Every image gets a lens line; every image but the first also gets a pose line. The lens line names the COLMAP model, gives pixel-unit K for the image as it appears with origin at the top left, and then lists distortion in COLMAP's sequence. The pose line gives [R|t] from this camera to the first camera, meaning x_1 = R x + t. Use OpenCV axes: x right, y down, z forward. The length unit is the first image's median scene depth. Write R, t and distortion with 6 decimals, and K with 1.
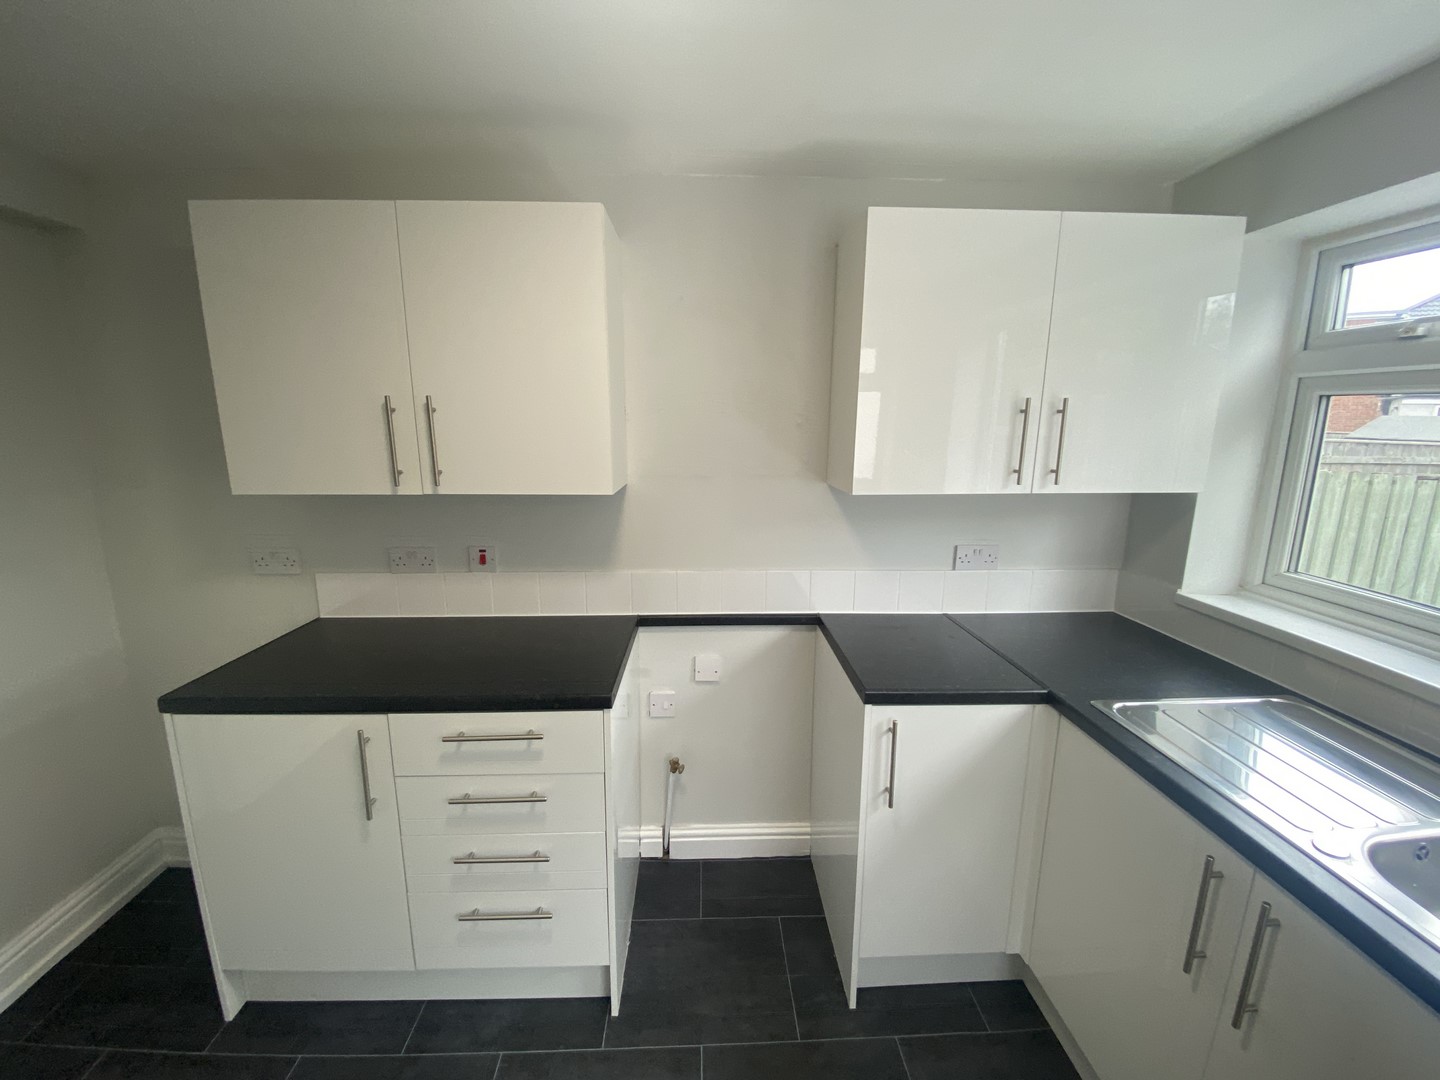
lens RADIAL K [[592.9, 0, 725.7], [0, 592.9, 528.6], [0, 0, 1]] dist [-0.003281, -0.000569]
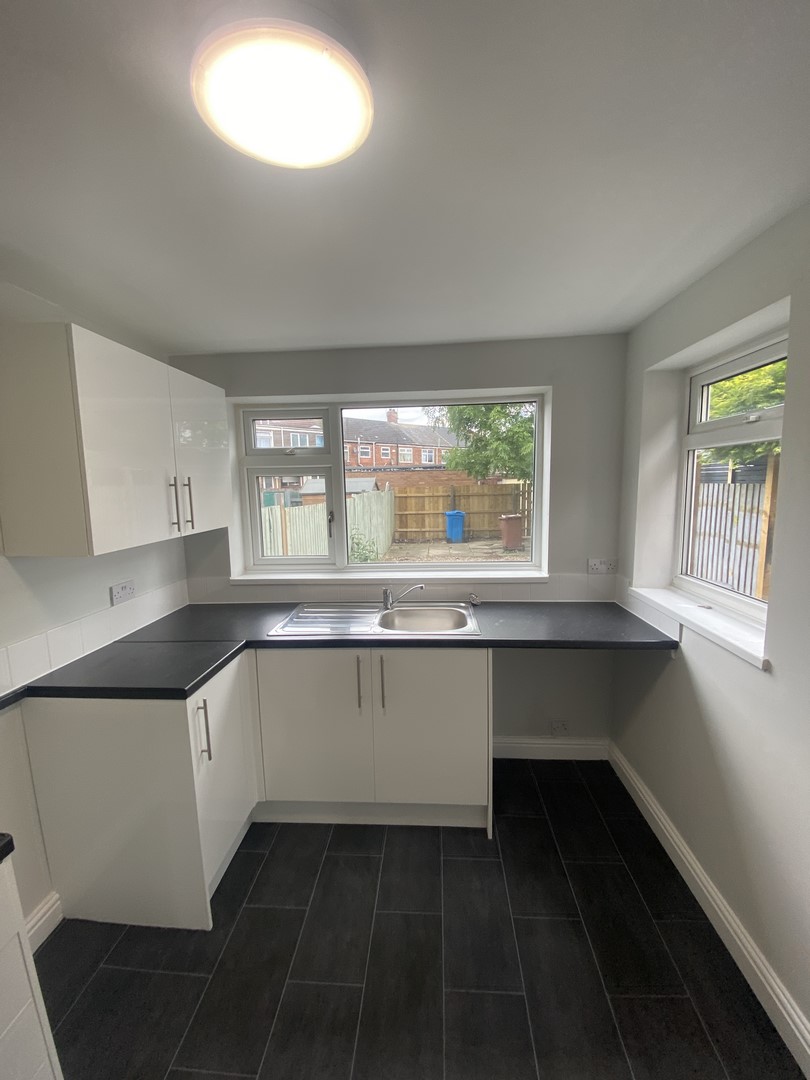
lens RADIAL K [[444.6, 0, 405.0], [0, 444.6, 540.0], [0, 0, 1]] dist [-0.003281, -0.000569]
pose [[0.119375, -0.134567, 0.983688, -0.582634], [0.203830, 0.972990, 0.108368, -0.056406], [-0.971701, 0.187569, 0.143579, 0.253142]]
